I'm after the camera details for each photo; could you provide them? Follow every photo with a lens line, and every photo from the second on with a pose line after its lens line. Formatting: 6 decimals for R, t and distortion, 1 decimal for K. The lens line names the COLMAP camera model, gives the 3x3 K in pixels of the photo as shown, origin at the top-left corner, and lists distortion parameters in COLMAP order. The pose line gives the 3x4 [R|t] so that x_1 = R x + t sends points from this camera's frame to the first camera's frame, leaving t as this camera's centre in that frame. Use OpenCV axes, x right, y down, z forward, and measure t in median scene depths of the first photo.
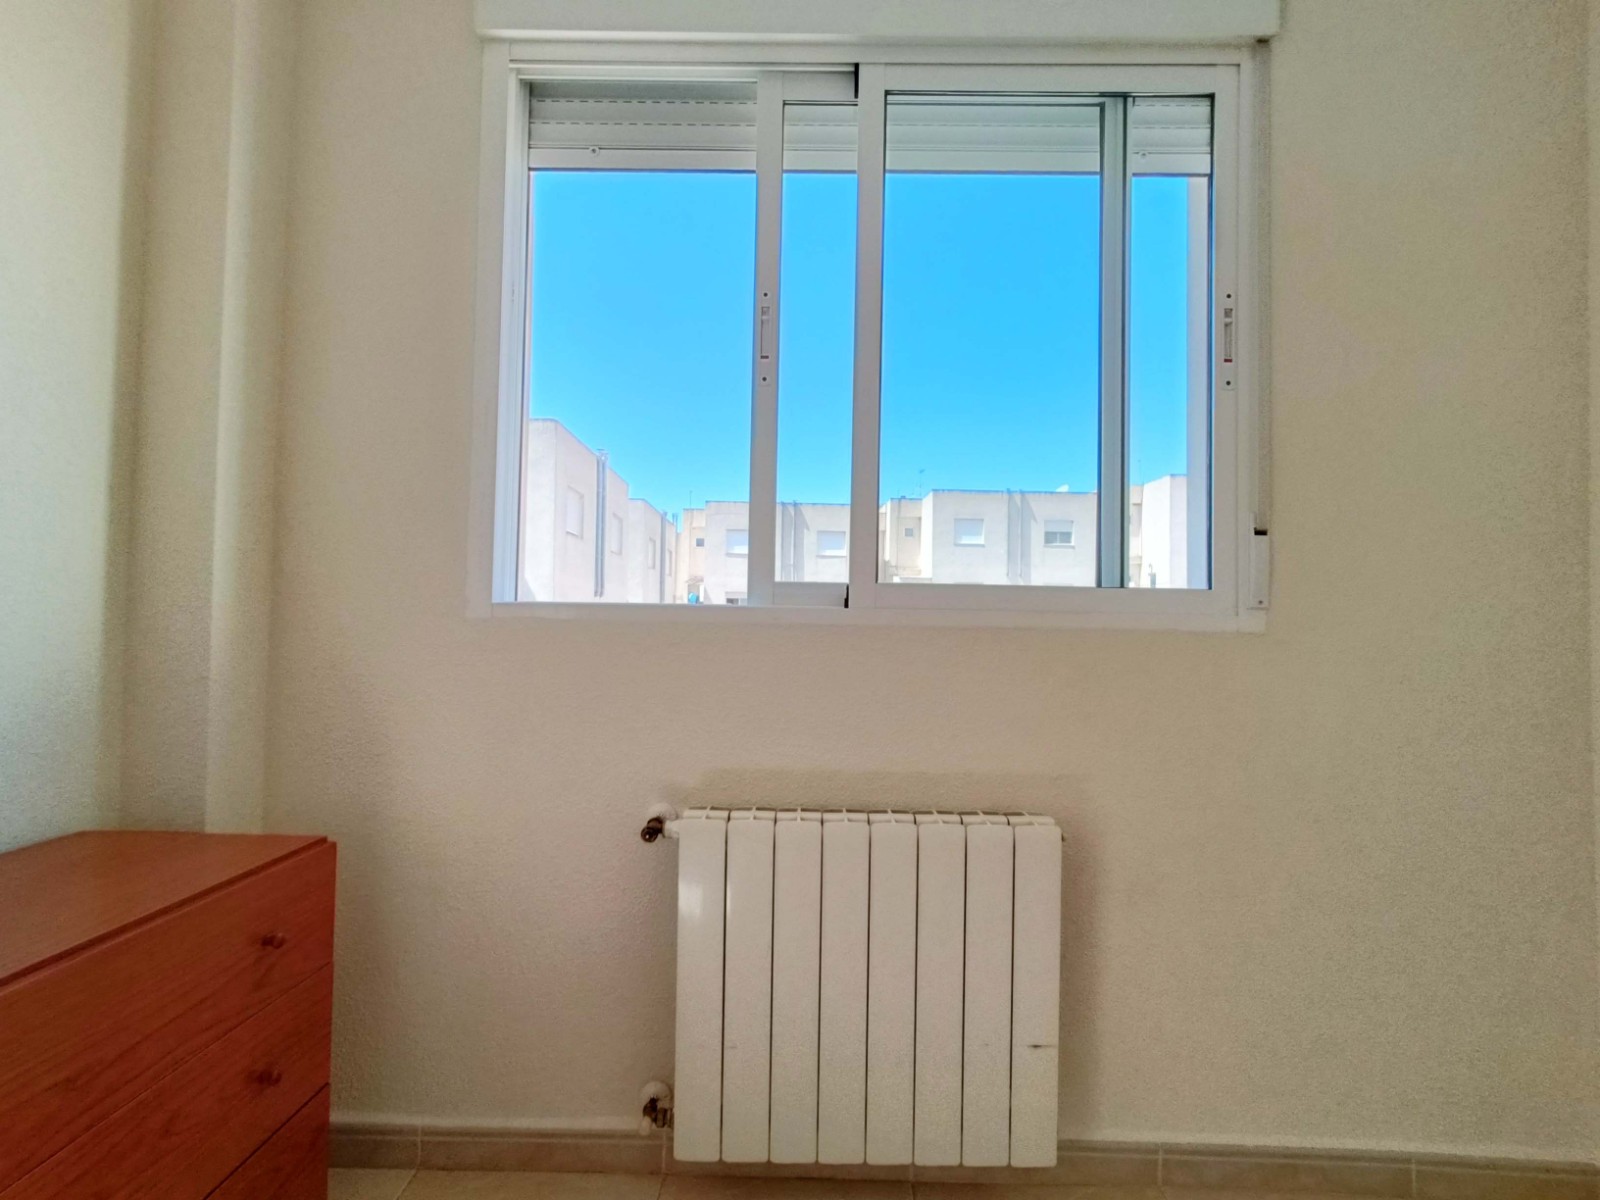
lens RADIAL K [[714.4, 0, 804.7], [0, 714.4, 591.7], [0, 0, 1]] dist [0.003574, -0.000583]
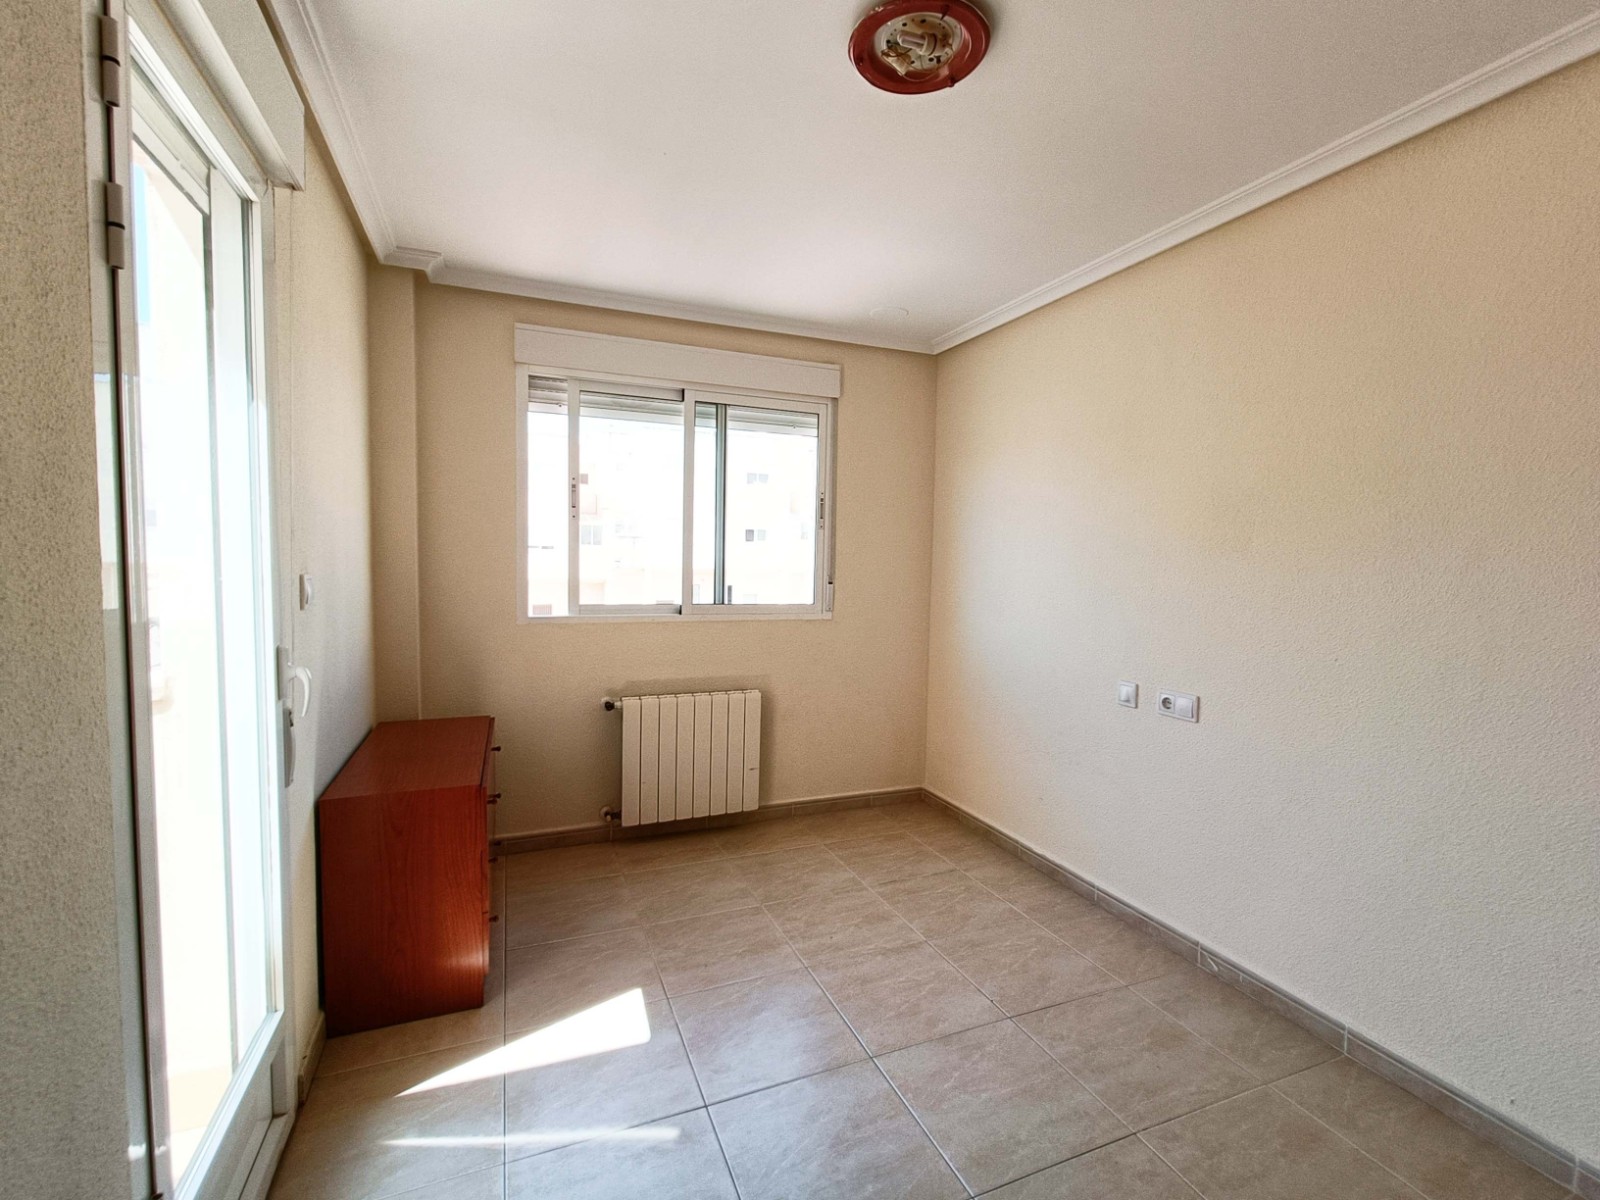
lens RADIAL K [[714.4, 0, 792.1], [0, 714.4, 599.7], [0, 0, 1]] dist [0.003574, -0.000583]
pose [[0.922596, -0.023178, 0.385070, -0.573560], [-0.015403, 0.995184, 0.096806, -0.291779], [-0.385459, -0.095244, 0.917796, -1.513243]]
